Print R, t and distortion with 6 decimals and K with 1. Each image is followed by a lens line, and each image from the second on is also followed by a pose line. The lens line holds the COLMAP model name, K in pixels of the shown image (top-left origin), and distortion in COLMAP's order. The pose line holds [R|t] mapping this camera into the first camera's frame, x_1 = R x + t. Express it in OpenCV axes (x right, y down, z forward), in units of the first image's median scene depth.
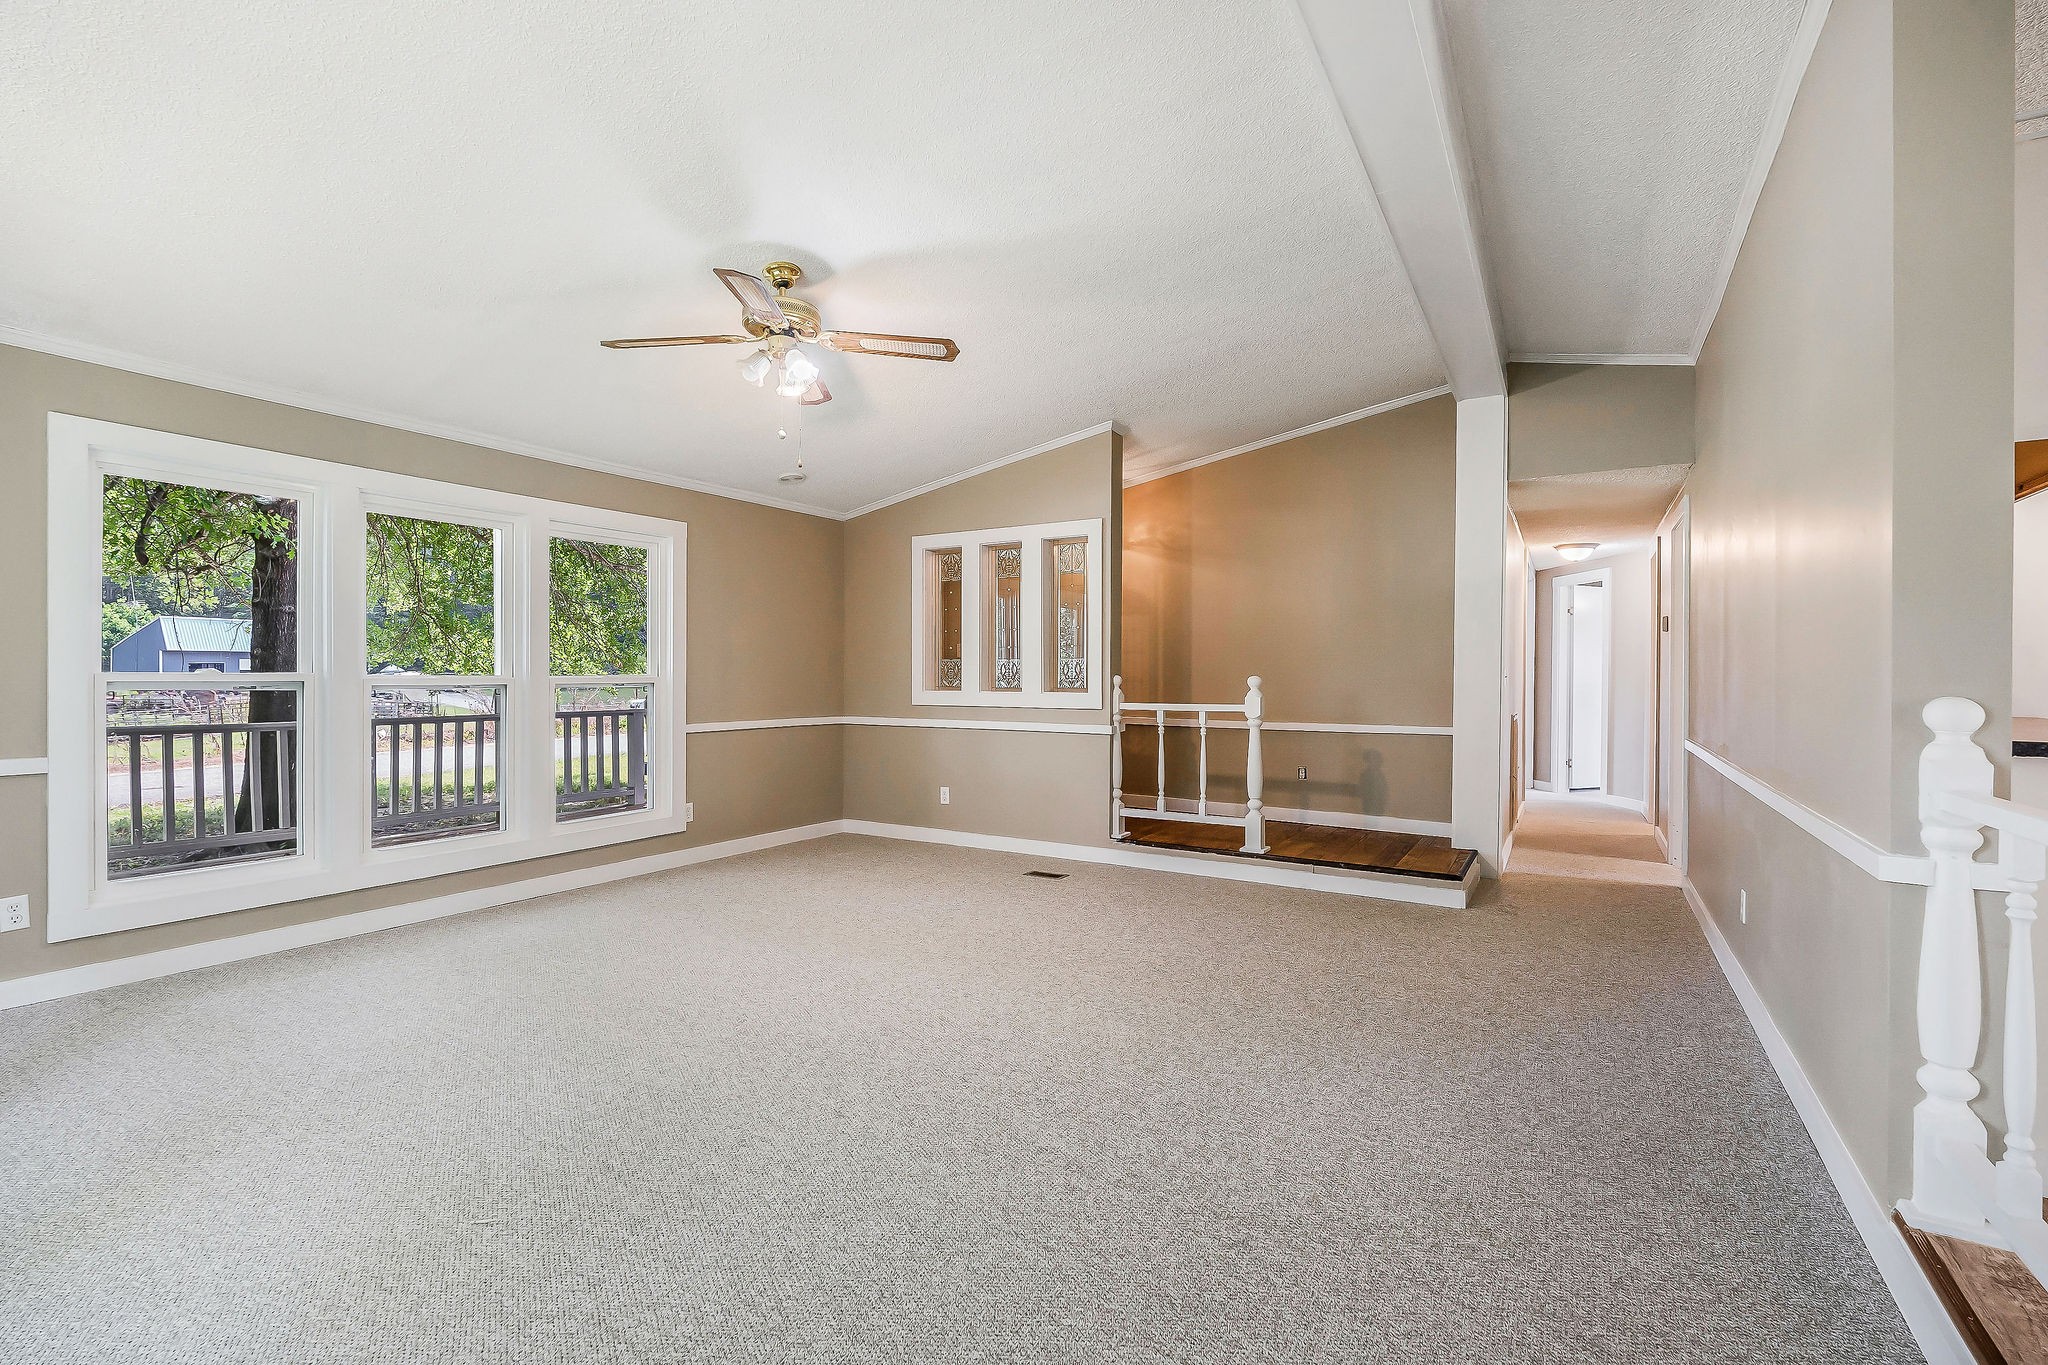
lens RADIAL K [[903.6, 0, 1008.1], [0, 903.6, 679.5], [0, 0, 1]] dist [0.000793, 0.000040]
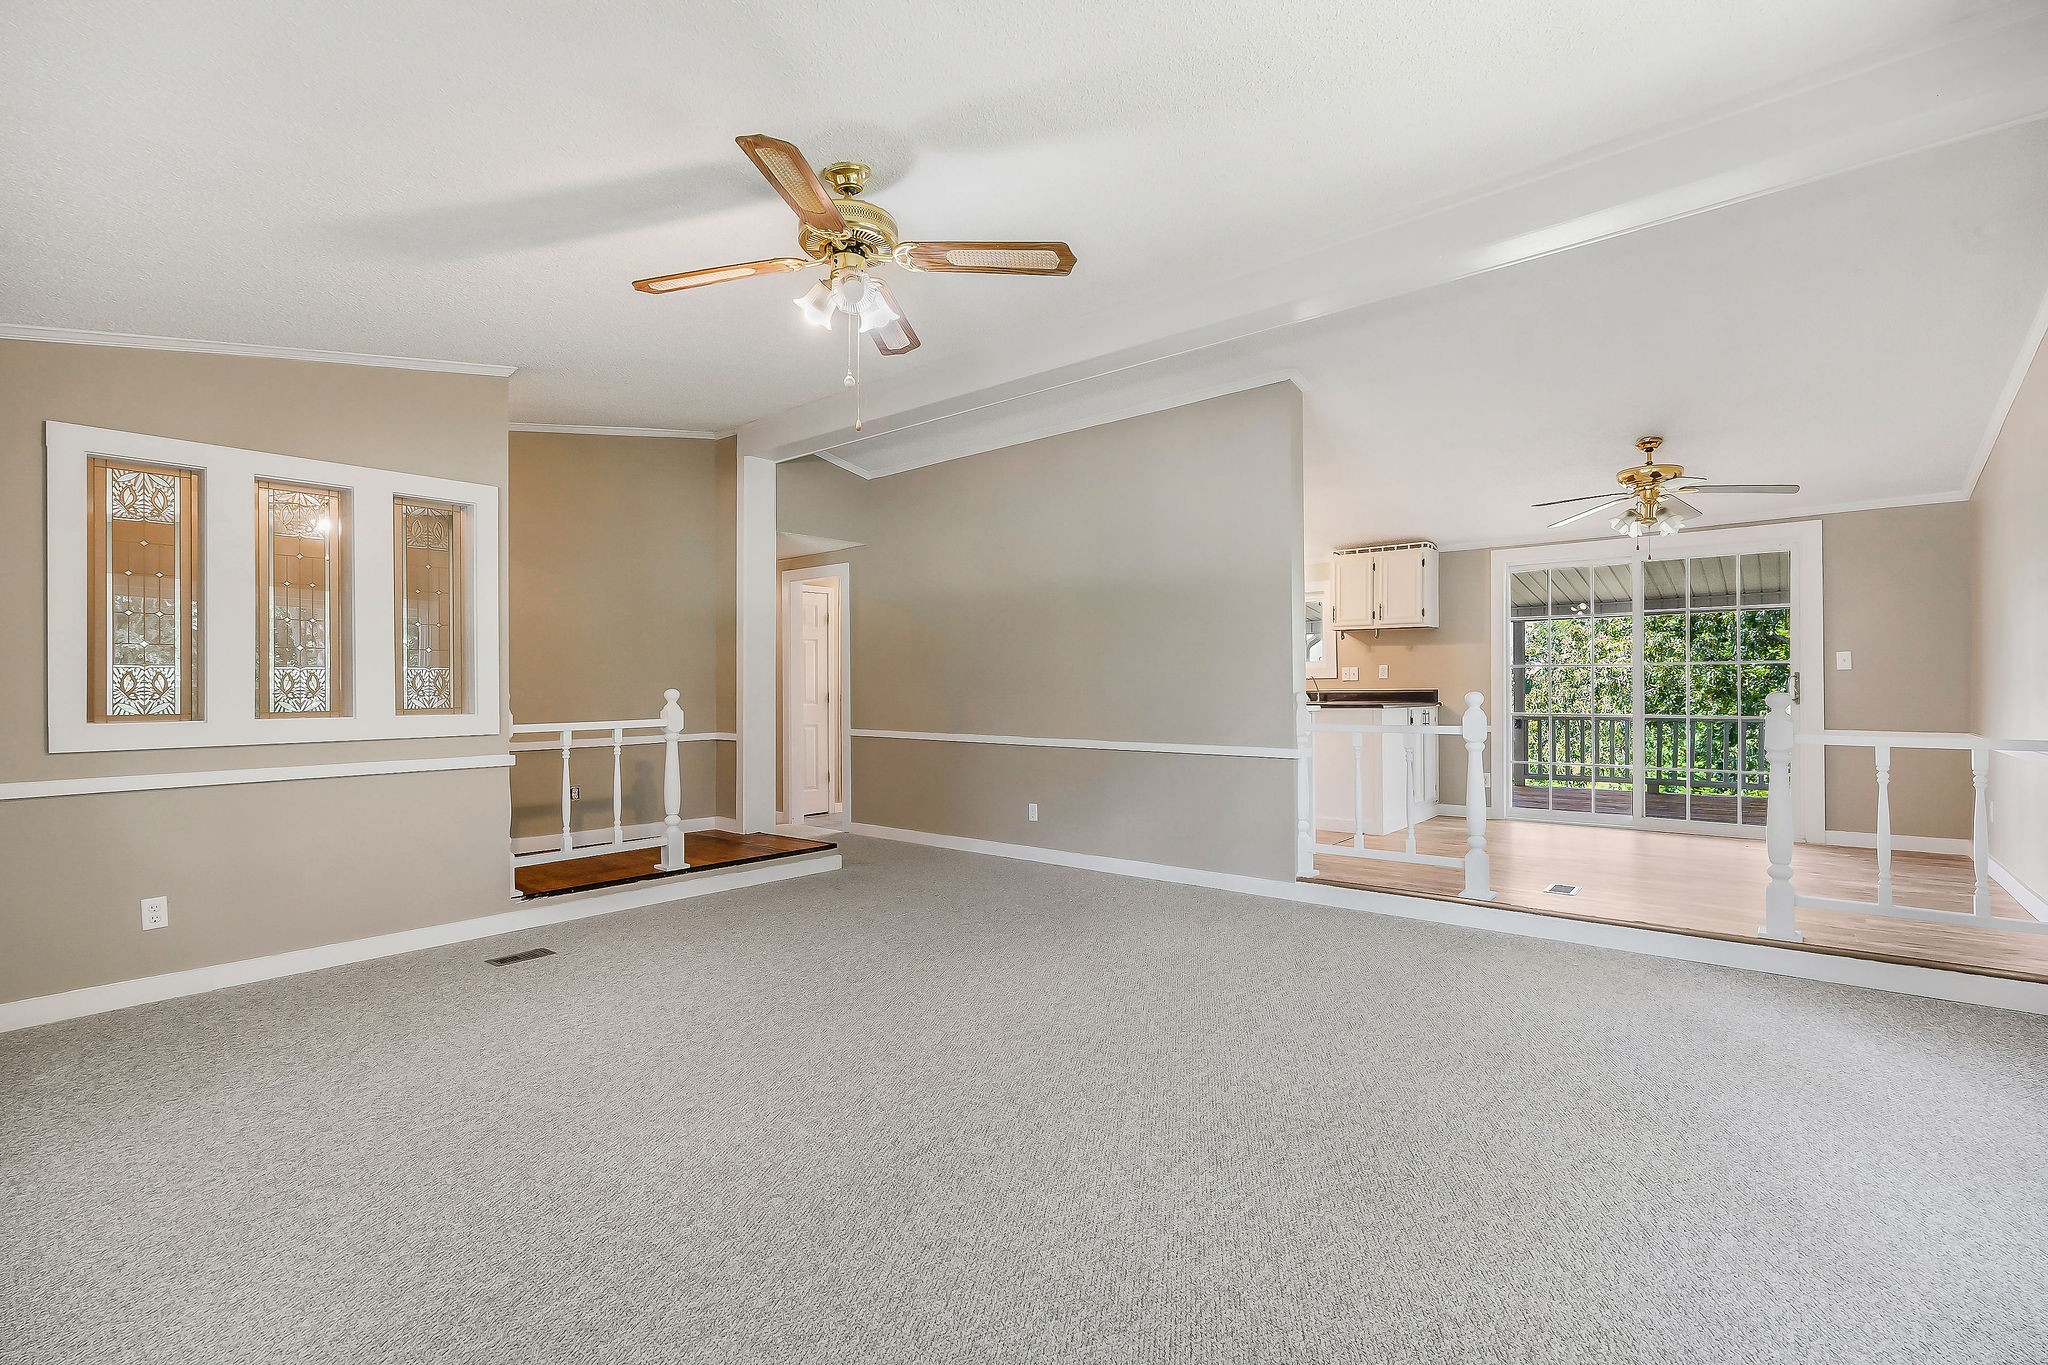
lens RADIAL K [[903.6, 0, 1008.1], [0, 903.6, 679.5], [0, 0, 1]] dist [0.000793, 0.000040]
pose [[0.156425, 0.005243, 0.987676, -0.613330], [0.014682, 0.999863, -0.007633, -0.001093], [-0.987581, 0.015695, 0.156327, 0.471283]]
